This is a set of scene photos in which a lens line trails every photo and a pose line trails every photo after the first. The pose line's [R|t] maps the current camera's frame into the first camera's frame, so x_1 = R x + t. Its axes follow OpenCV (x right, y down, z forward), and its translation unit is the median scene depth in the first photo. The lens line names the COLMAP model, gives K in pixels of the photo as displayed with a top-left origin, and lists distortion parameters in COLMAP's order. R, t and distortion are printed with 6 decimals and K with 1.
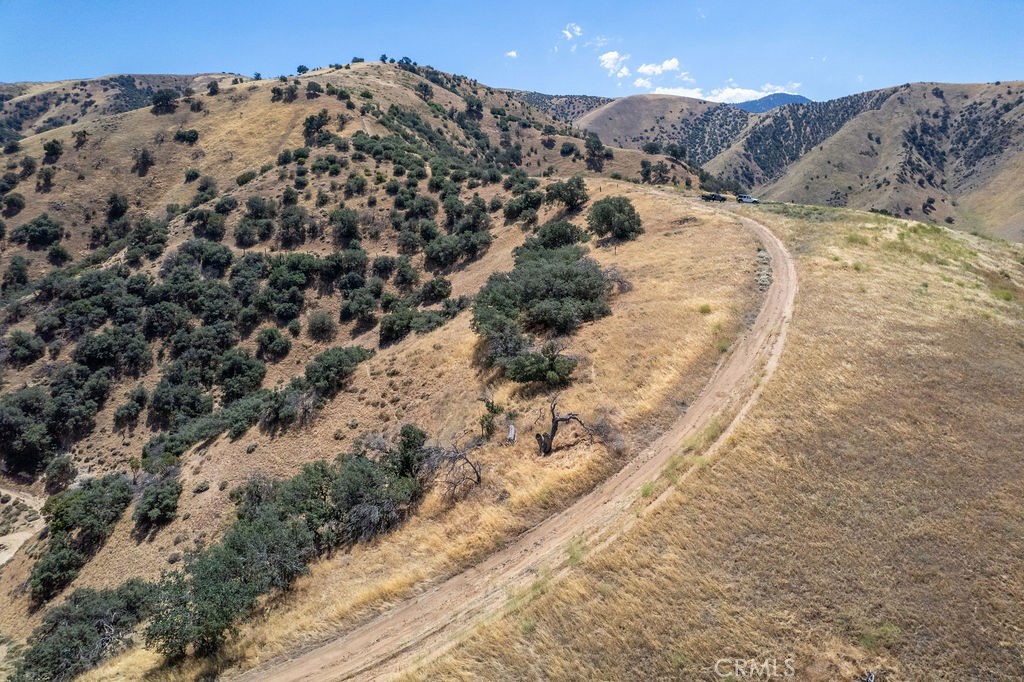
lens RADIAL K [[654.9, 0, 518.0], [0, 654.9, 342.6], [0, 0, 1]] dist [-0.077457, 0.066901]
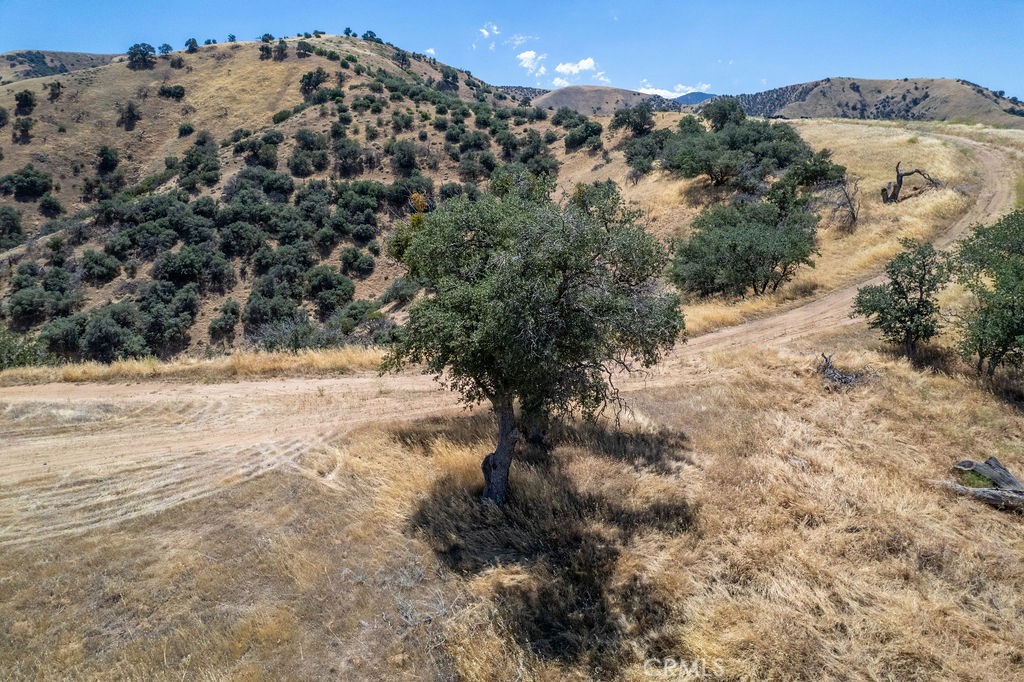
lens RADIAL K [[654.9, 0, 516.9], [0, 654.9, 343.1], [0, 0, 1]] dist [-0.077457, 0.066901]
pose [[0.993262, -0.024299, 0.113310, -0.184789], [0.023927, 0.999703, 0.004645, 0.095609], [-0.113389, -0.001902, 0.993549, -0.019938]]
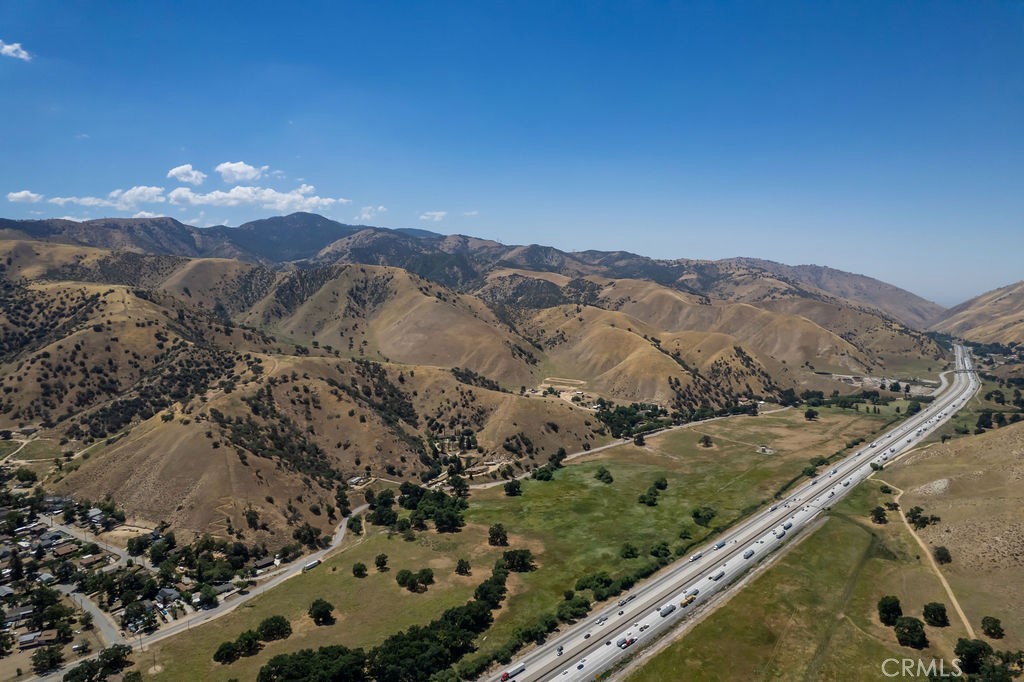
lens RADIAL K [[654.9, 0, 516.8], [0, 654.9, 340.4], [0, 0, 1]] dist [-0.077457, 0.066901]
pose [[0.782541, -0.070665, 0.618576, -1.472072], [0.152587, 0.985005, -0.080509, 0.460470], [-0.603612, 0.157388, 0.781589, -4.672725]]
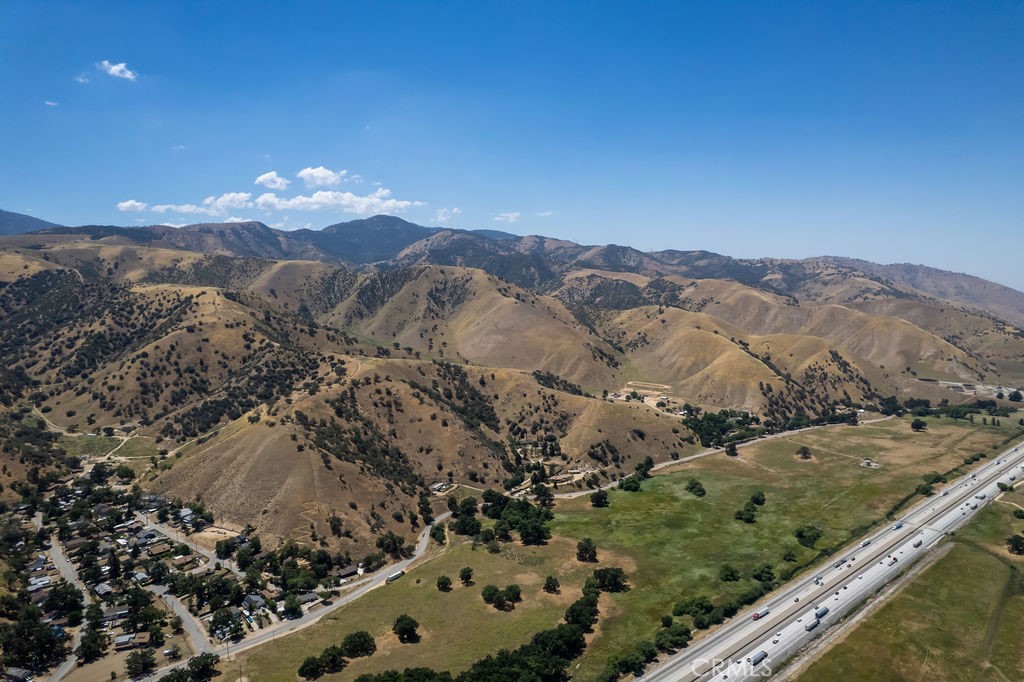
lens RADIAL K [[654.9, 0, 510.1], [0, 654.9, 347.3], [0, 0, 1]] dist [-0.077457, 0.066901]
pose [[0.852959, -0.070610, 0.517180, -1.424336], [0.135852, 0.986692, -0.089343, 0.415895], [-0.503989, 0.146466, 0.851201, -4.459275]]
